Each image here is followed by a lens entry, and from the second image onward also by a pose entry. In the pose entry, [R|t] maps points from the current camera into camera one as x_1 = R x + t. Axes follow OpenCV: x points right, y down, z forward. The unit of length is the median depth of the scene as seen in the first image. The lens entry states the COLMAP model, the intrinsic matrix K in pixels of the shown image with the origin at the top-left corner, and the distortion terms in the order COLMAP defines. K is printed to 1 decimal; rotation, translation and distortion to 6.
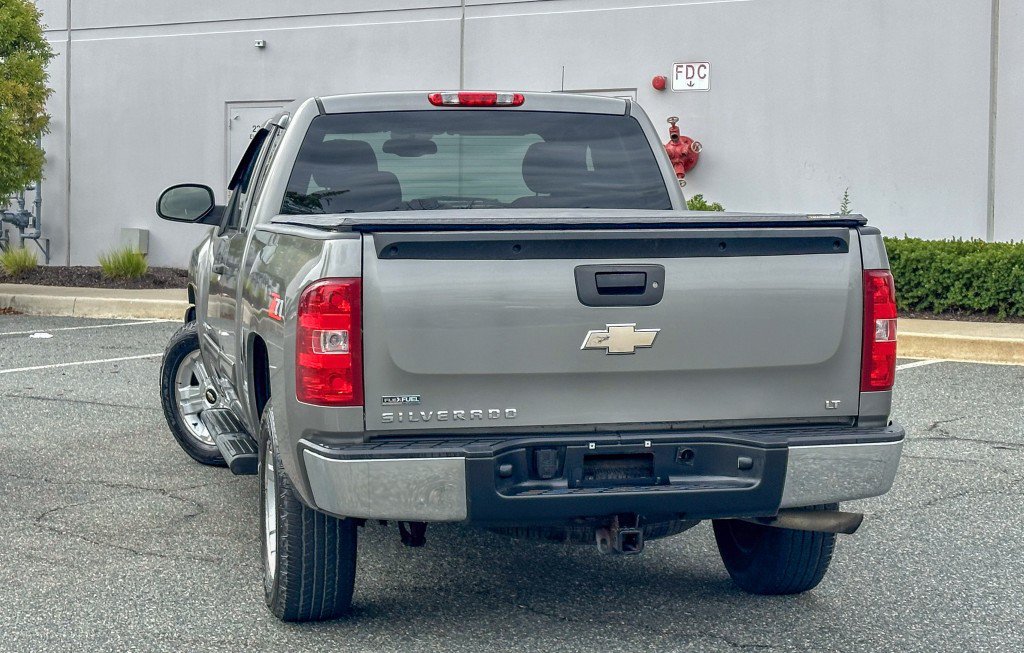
lens RADIAL K [[2102.6, 0, 512.0], [0, 2102.6, 326.5], [0, 0, 1]] dist [0.122165, 0.266016]
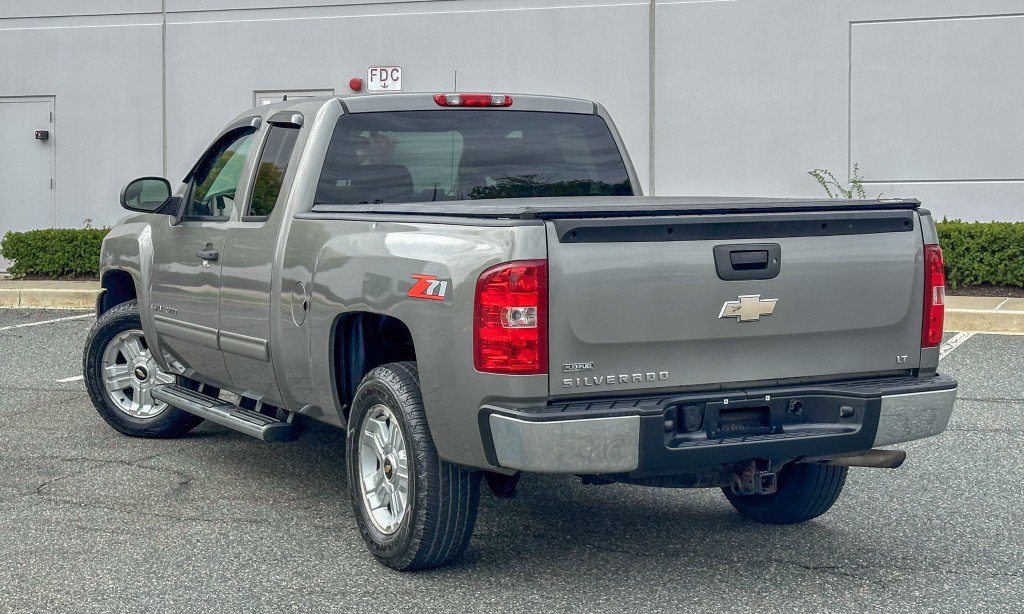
lens RADIAL K [[1861.6, 0, 508.6], [0, 1861.6, 287.7], [0, 0, 1]] dist [0.133199, -0.009592]
pose [[0.968089, -0.022894, 0.249558, -0.327790], [0.024382, 0.999699, -0.002871, -0.005553], [-0.249417, 0.008864, 0.968356, 0.038581]]
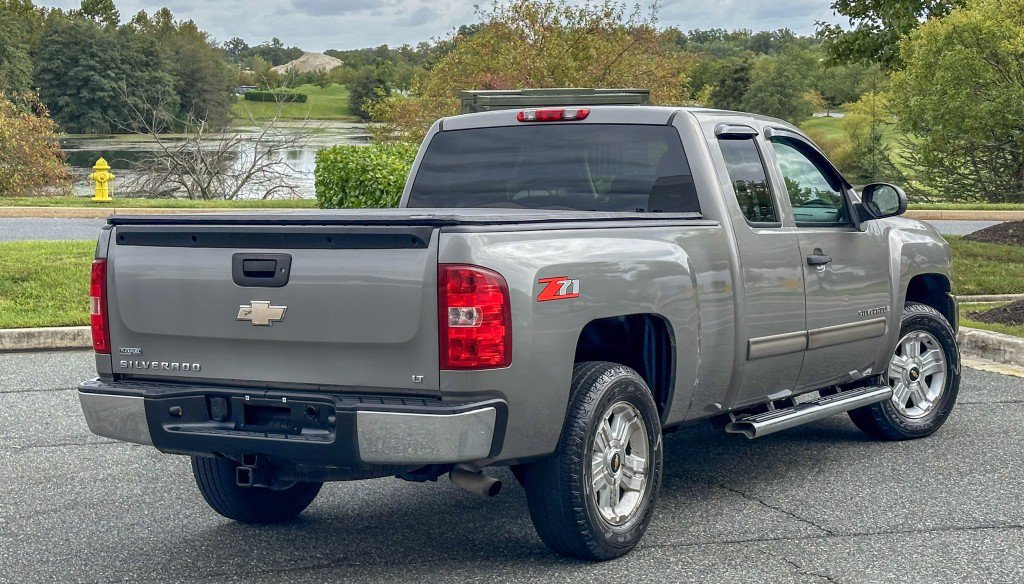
lens RADIAL K [[1909.0, 0, 512.0], [0, 1909.0, 292.0], [0, 0, 1]] dist [0.142666, -0.079662]
pose [[0.725125, 0.035484, -0.687703, 0.923512], [-0.042365, 0.999079, 0.006879, -0.020416], [0.687313, 0.024146, 0.725960, 0.277721]]
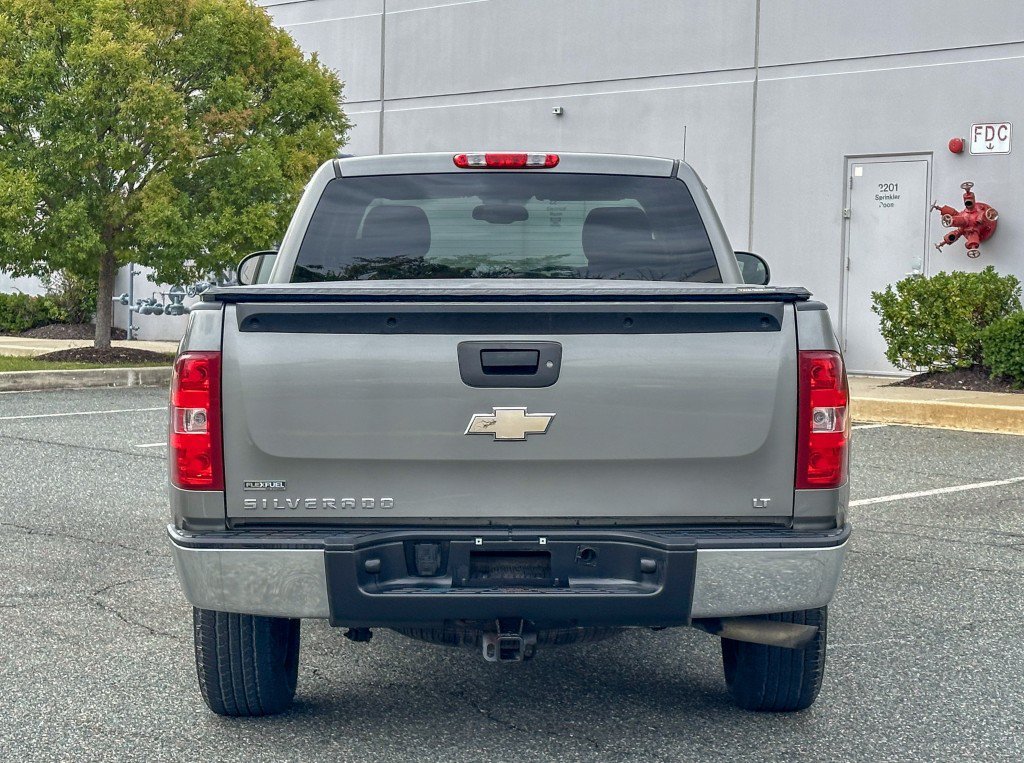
lens RADIAL K [[2116.8, 0, 486.2], [0, 2116.8, 424.0], [0, 0, 1]] dist [0.102589, 0.160224]
pose [[0.976071, 0.020901, -0.216444, 0.234663], [-0.018367, 0.999737, 0.013712, -0.006105], [0.216674, -0.009409, 0.976199, 0.112633]]
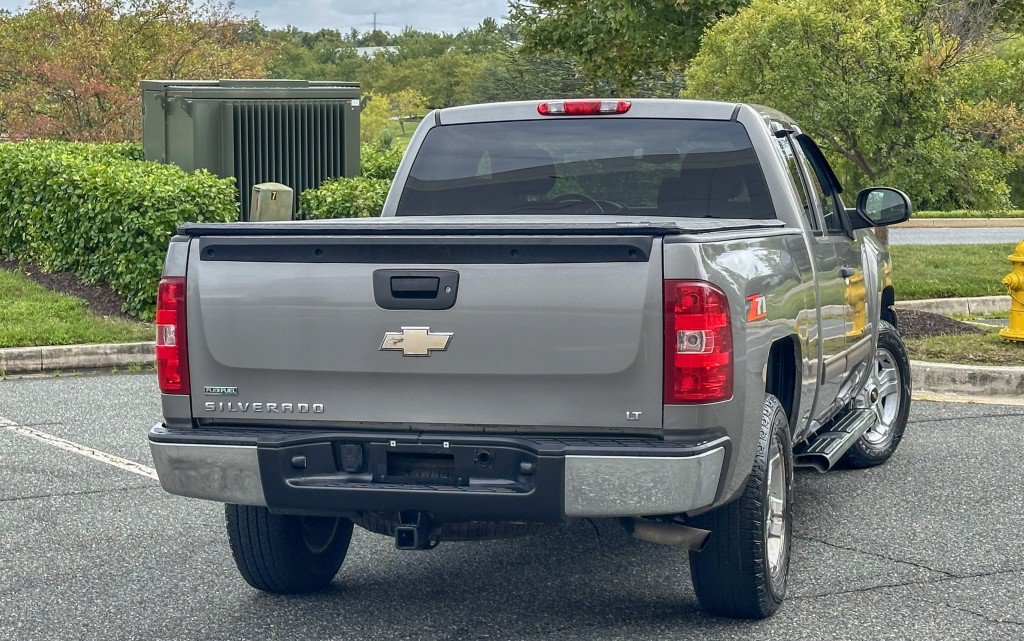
lens RADIAL K [[2102.3, 0, 512.0], [0, 2102.3, 320.5], [0, 0, 1]] dist [0.010675, -0.188466]
pose [[0.882285, 0.027984, -0.469883, 0.569838], [-0.030352, 0.999536, 0.002536, -0.008247], [0.469736, 0.012024, 0.882725, 0.110676]]
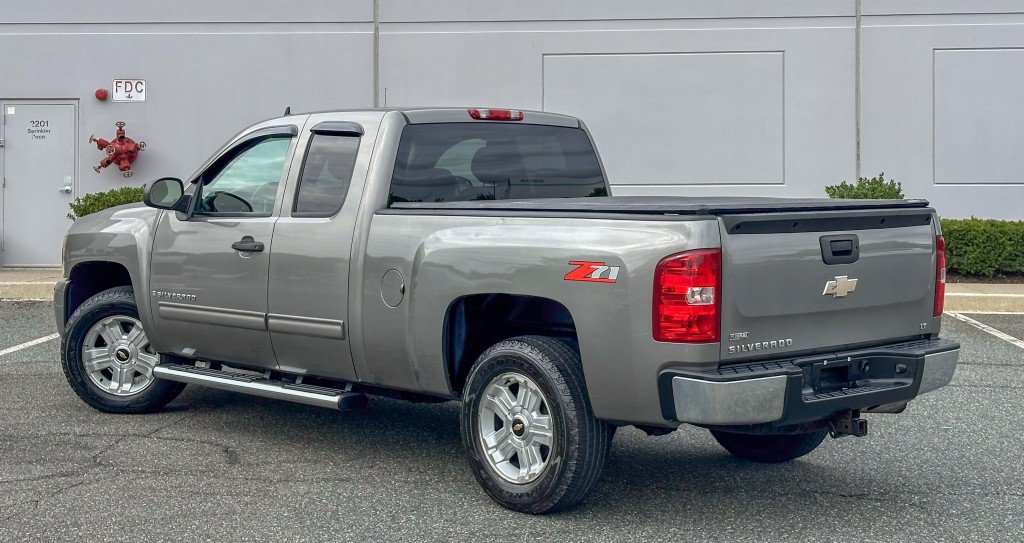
lens RADIAL K [[1617.8, 0, 499.2], [0, 1617.8, 217.7], [0, 0, 1]] dist [0.017066, 1.167594]
pose [[0.860042, -0.013254, 0.510051, -0.705545], [0.033650, 0.998960, -0.030781, -0.014787], [-0.509112, 0.043636, 0.859593, 0.160212]]
